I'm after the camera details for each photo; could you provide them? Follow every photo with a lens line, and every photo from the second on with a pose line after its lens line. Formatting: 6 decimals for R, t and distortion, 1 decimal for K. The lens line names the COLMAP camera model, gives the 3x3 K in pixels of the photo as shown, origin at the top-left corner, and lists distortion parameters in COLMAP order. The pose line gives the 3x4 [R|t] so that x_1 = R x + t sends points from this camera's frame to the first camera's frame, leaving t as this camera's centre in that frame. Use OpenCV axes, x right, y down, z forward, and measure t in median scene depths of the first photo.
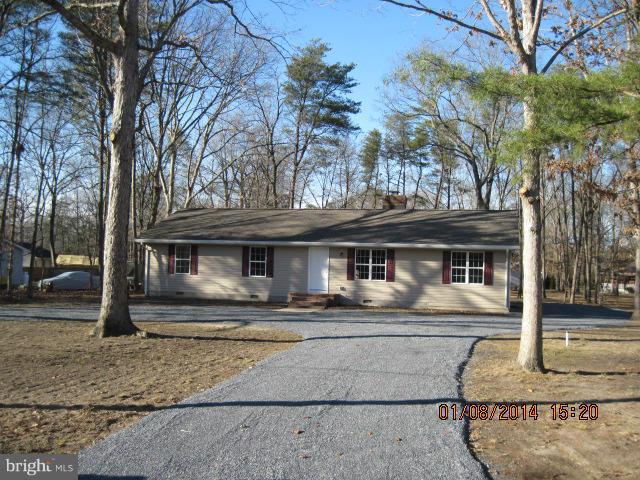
lens RADIAL K [[655.6, 0, 323.0], [0, 655.6, 249.8], [0, 0, 1]] dist [-0.130352, 0.044512]
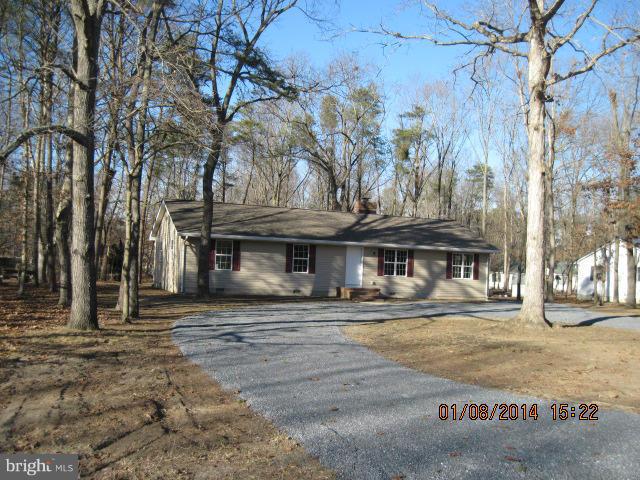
lens RADIAL K [[655.6, 0, 323.0], [0, 655.6, 249.8], [0, 0, 1]] dist [-0.130352, 0.044512]
pose [[0.795620, 0.018454, 0.605514, -0.746852], [-0.034524, 0.999293, 0.014907, -0.013872], [-0.604811, -0.032765, 0.795695, 0.137414]]
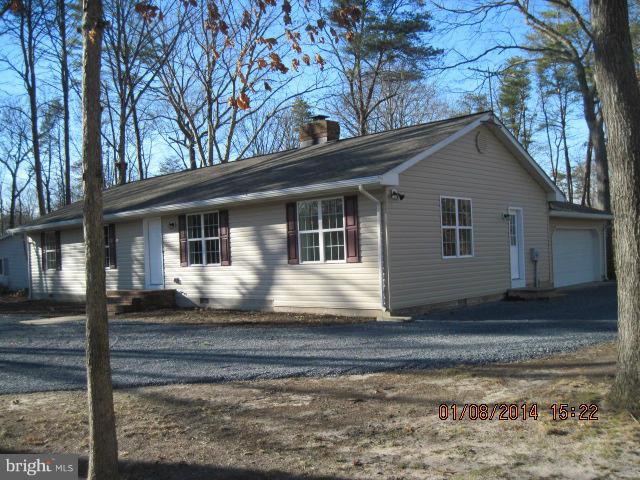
lens RADIAL K [[655.6, 0, 323.0], [0, 655.6, 249.8], [0, 0, 1]] dist [-0.130352, 0.044512]
pose [[0.876523, -0.071712, -0.475988, 0.445010], [0.086900, 0.996167, 0.009942, 0.036030], [0.473451, -0.050078, 0.879395, 0.531425]]
